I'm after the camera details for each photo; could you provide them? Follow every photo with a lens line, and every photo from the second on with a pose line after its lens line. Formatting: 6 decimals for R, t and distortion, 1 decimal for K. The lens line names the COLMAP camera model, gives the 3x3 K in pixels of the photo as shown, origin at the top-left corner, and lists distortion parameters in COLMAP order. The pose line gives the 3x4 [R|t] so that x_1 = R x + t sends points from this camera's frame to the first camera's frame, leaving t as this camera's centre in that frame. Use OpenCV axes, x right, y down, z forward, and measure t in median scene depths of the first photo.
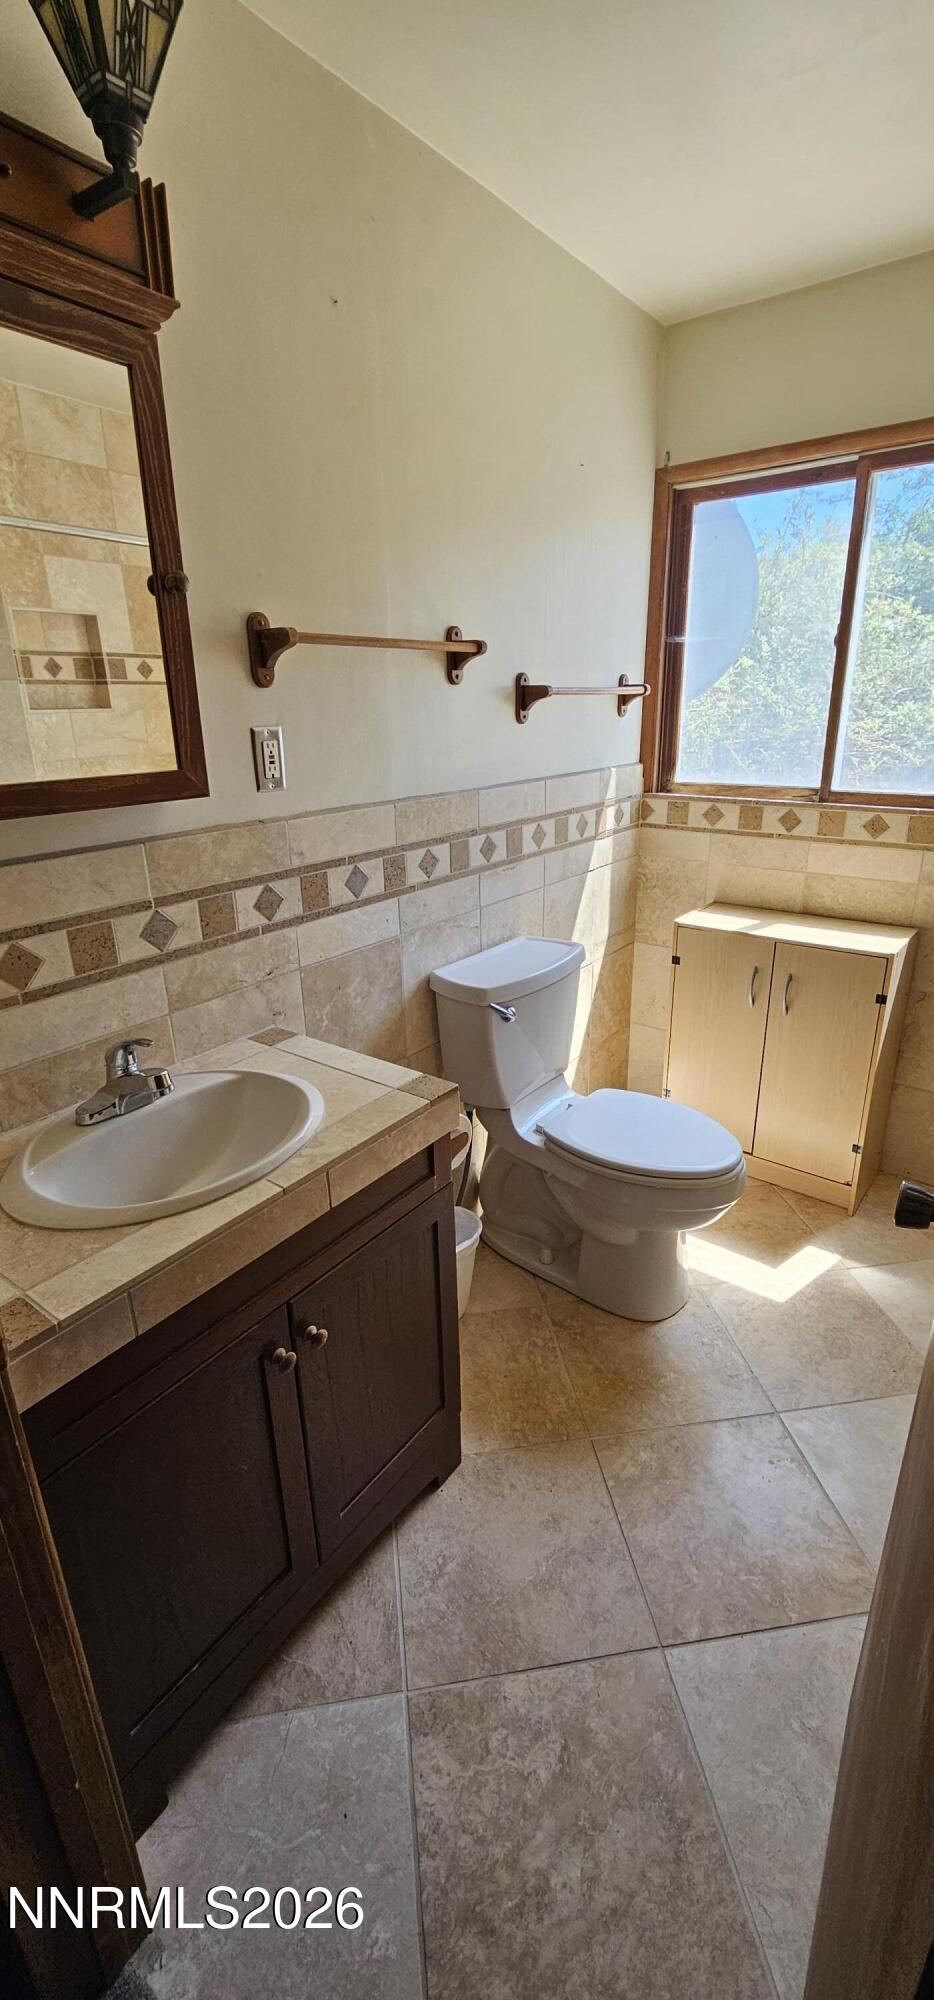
lens RADIAL K [[826.1, 0, 458.9], [0, 826.1, 1000.5], [0, 0, 1]] dist [-0.005620, 0.000615]
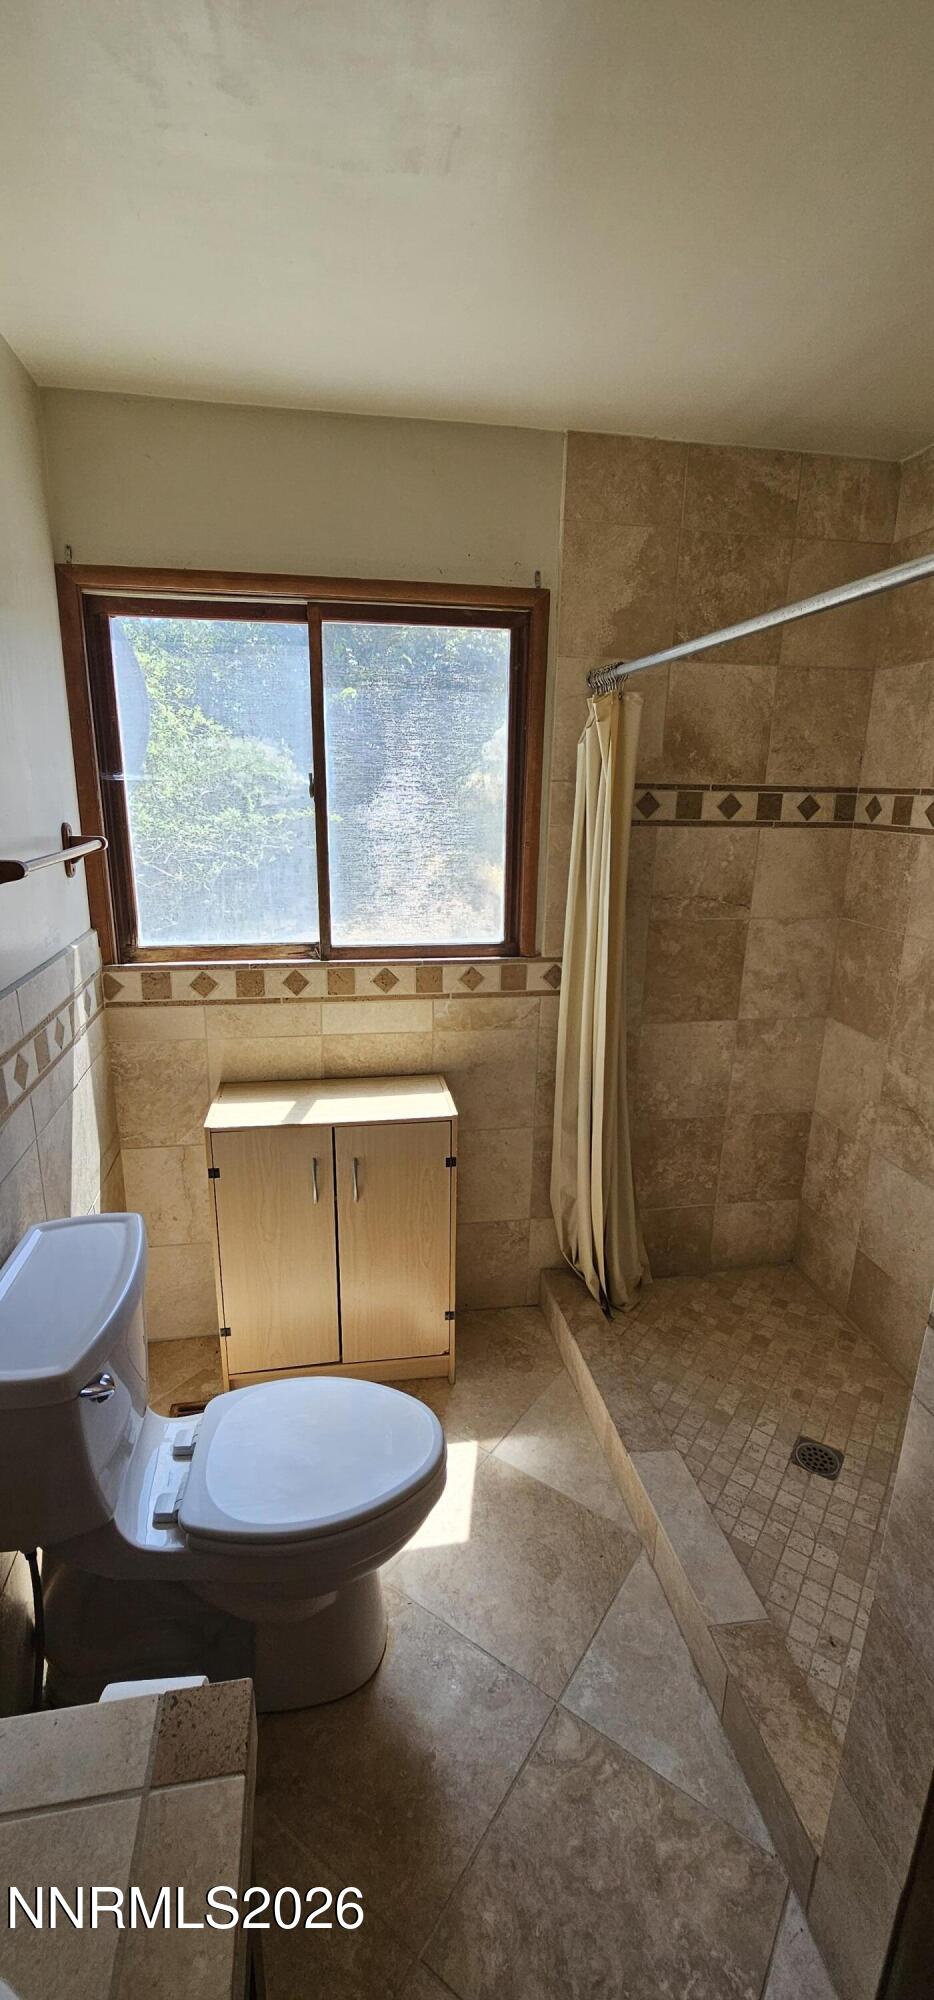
lens RADIAL K [[826.1, 0, 464.4], [0, 826.1, 1011.9], [0, 0, 1]] dist [-0.005620, 0.000615]
pose [[0.685133, -0.170129, 0.708272, -0.110342], [0.228161, 0.973535, 0.013139, -0.157693], [-0.691763, 0.152598, 0.705817, 0.251763]]
